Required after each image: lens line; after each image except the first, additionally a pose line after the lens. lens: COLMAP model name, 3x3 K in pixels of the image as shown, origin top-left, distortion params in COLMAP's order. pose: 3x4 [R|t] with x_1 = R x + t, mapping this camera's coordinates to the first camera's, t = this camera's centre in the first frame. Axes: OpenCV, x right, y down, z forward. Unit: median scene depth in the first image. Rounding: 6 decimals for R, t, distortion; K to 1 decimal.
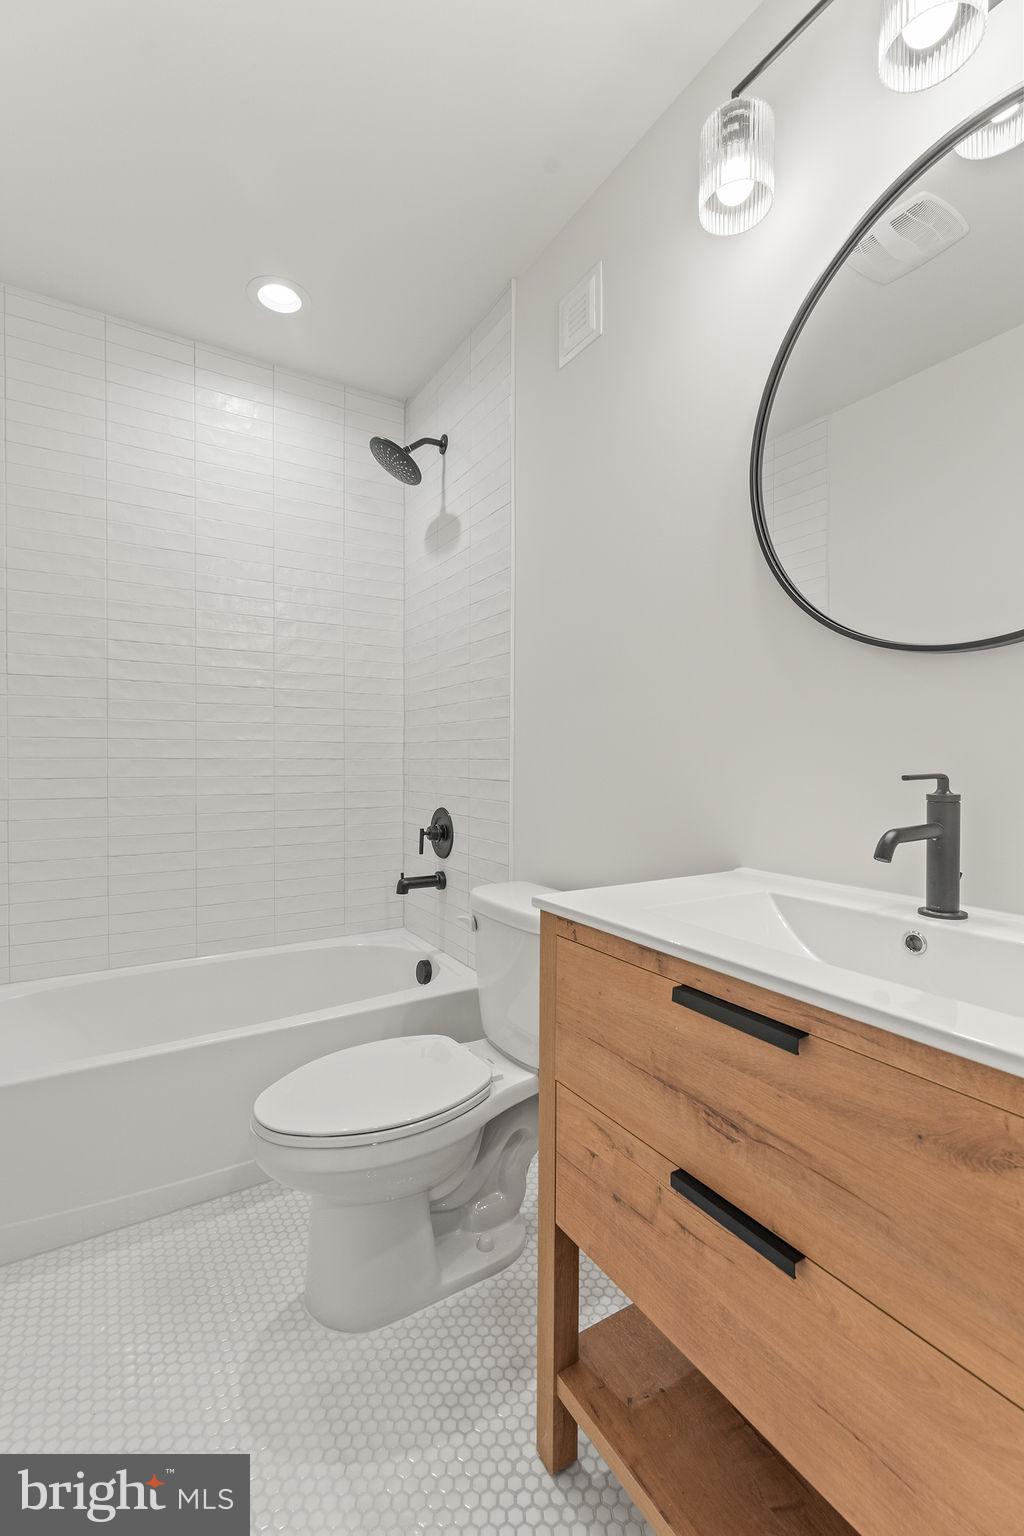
lens RADIAL K [[671.0, 0, 512.7], [0, 671.0, 766.4], [0, 0, 1]] dist [-0.002080, 0.000122]
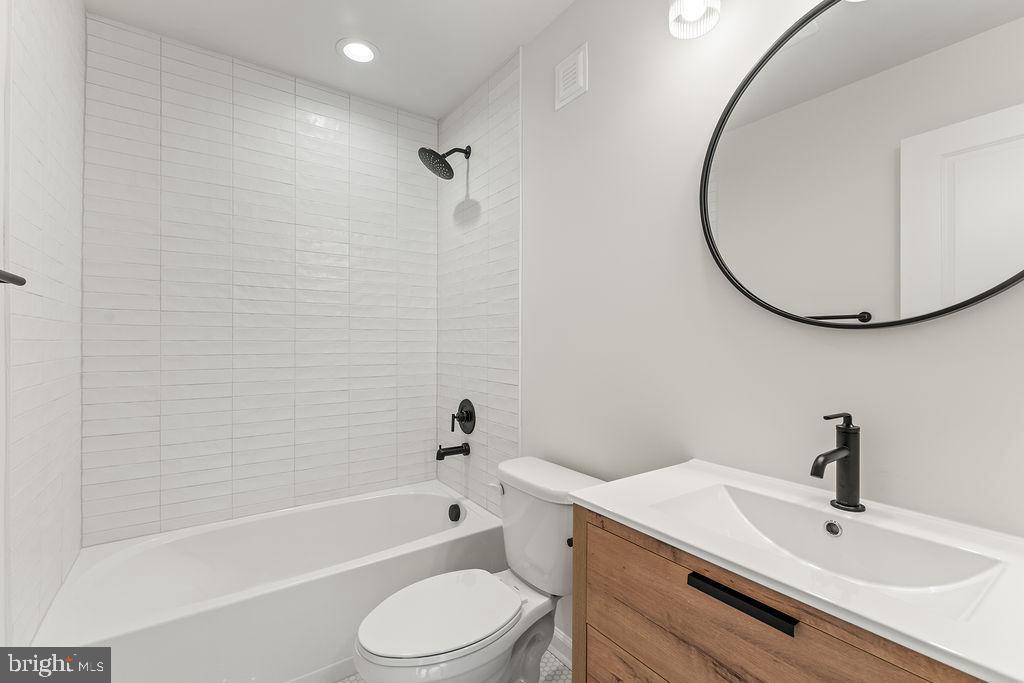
lens RADIAL K [[447.3, 0, 512.1], [0, 447.3, 339.6], [0, 0, 1]] dist [-0.002080, 0.000122]
pose [[0.998033, -0.000217, 0.062686, -0.098832], [0.001019, 0.999918, -0.012764, -0.082023], [-0.062678, 0.012802, 0.997952, 0.027066]]
